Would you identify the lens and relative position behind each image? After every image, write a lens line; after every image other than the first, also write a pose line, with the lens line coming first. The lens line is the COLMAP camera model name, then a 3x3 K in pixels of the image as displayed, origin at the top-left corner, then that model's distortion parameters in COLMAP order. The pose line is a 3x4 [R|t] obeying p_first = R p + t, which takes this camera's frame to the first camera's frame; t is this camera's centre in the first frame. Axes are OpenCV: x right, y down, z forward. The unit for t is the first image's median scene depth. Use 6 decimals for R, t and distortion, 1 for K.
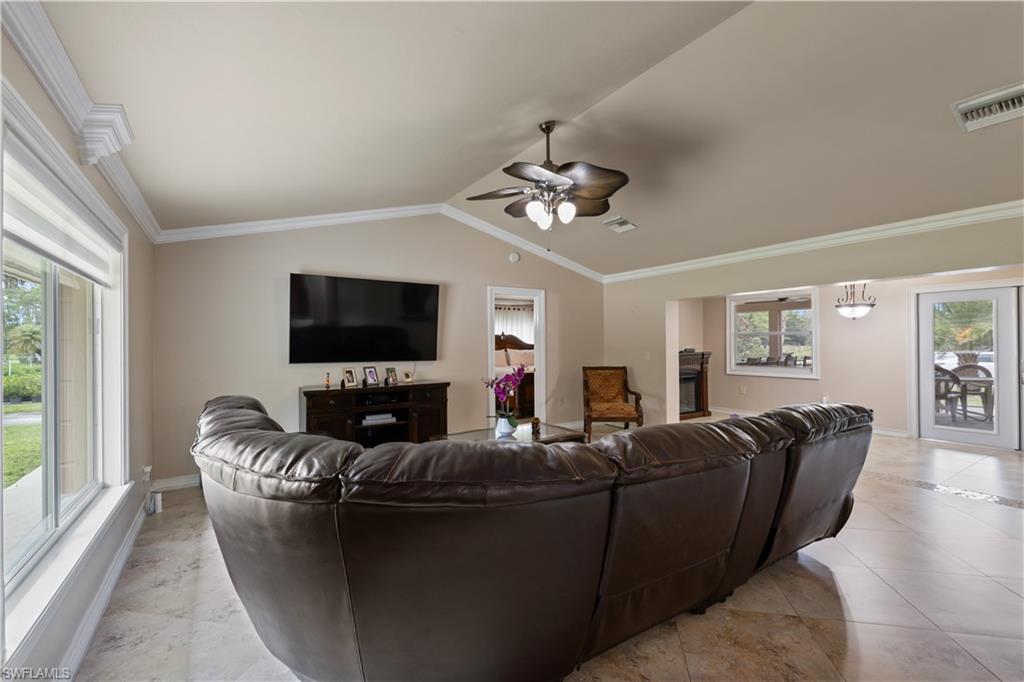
lens RADIAL K [[445.7, 0, 513.9], [0, 445.7, 341.9], [0, 0, 1]] dist [0.002339, 0.000071]
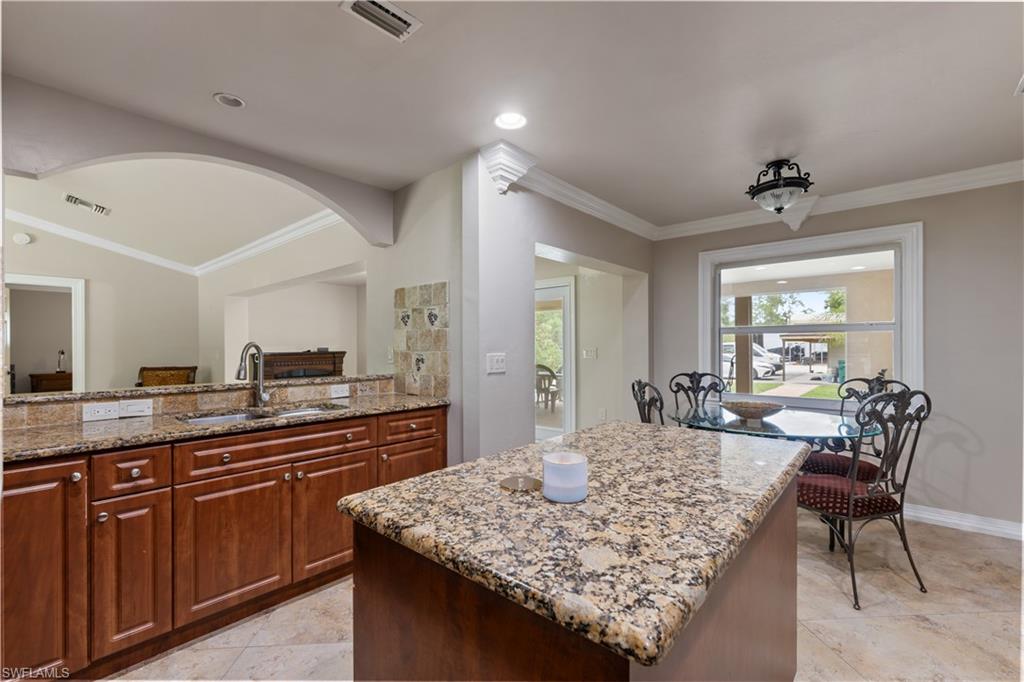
lens RADIAL K [[440.2, 0, 511.5], [0, 440.2, 346.1], [0, 0, 1]] dist [-0.000615, -0.000228]
pose [[0.962811, -0.000672, 0.270174, 0.867734], [-0.000331, 0.999993, 0.003664, 0.013250], [-0.270174, -0.003617, 0.962805, -0.060935]]
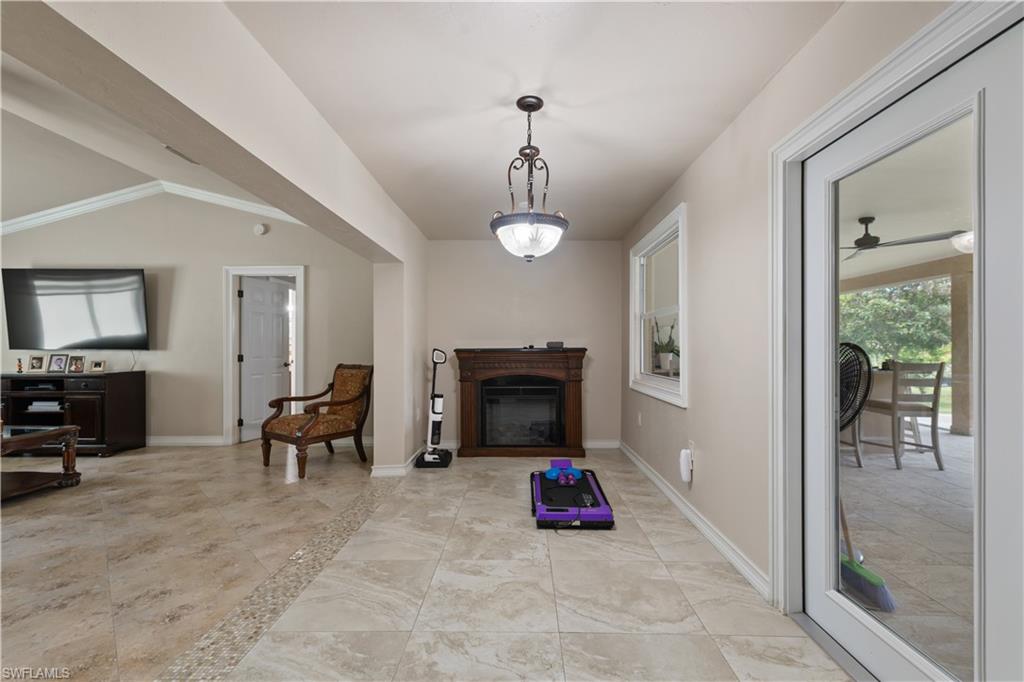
lens RADIAL K [[440.2, 0, 511.5], [0, 440.2, 346.1], [0, 0, 1]] dist [-0.000615, -0.000228]
pose [[0.827816, 0.005626, -0.560971, 1.112321], [-0.002442, 0.999976, 0.006425, 0.028553], [0.560994, -0.003949, 0.827810, 0.762605]]
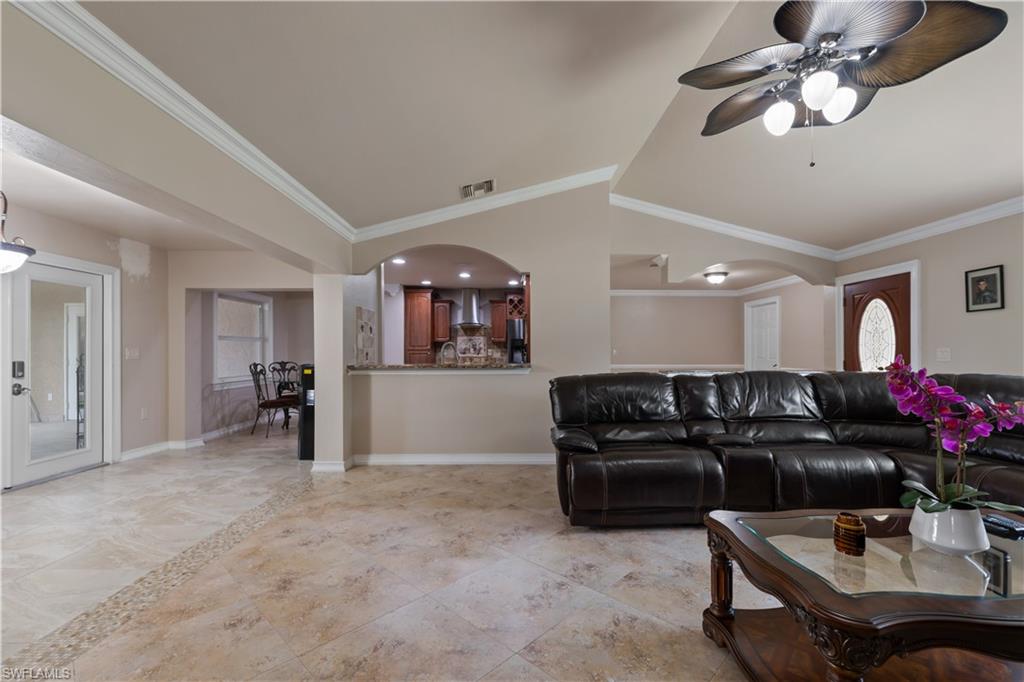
lens RADIAL K [[440.2, 0, 511.5], [0, 440.2, 346.1], [0, 0, 1]] dist [-0.000615, -0.000228]
pose [[-0.847950, 0.013760, 0.529897, 0.076122], [0.006337, 0.999855, -0.015822, 0.036730], [-0.530038, -0.010058, -0.847914, 1.259317]]
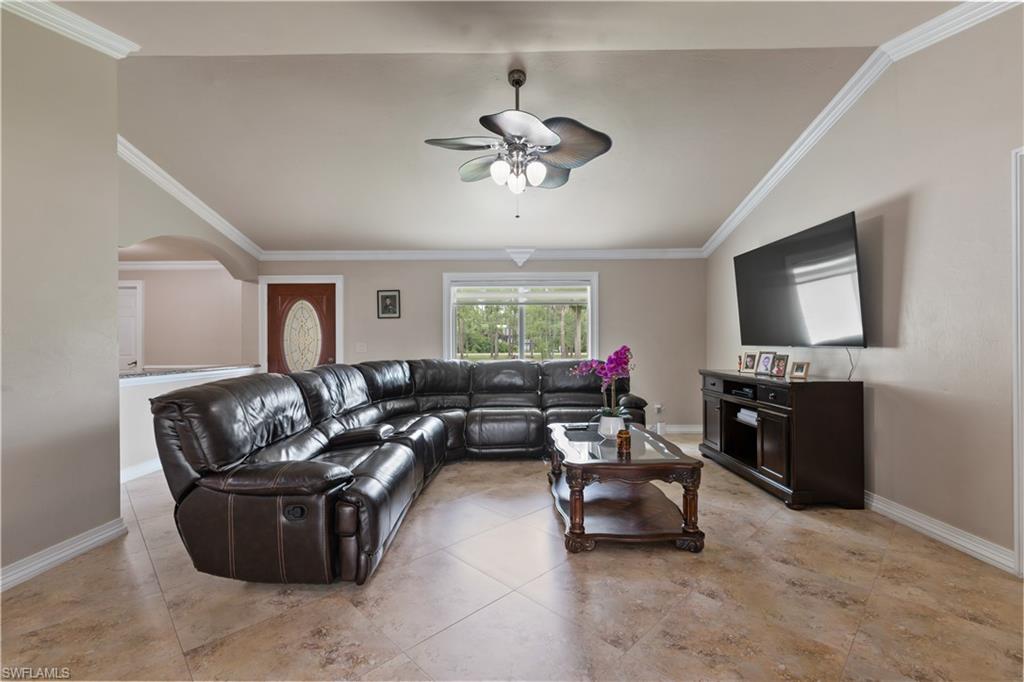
lens RADIAL K [[445.7, 0, 513.9], [0, 445.7, 341.9], [0, 0, 1]] dist [0.002339, 0.000071]
pose [[-0.547635, 0.003877, -0.836709, 0.597551], [0.010966, 0.999937, -0.002544, 0.035942], [0.836646, -0.010568, -0.547642, 1.077551]]
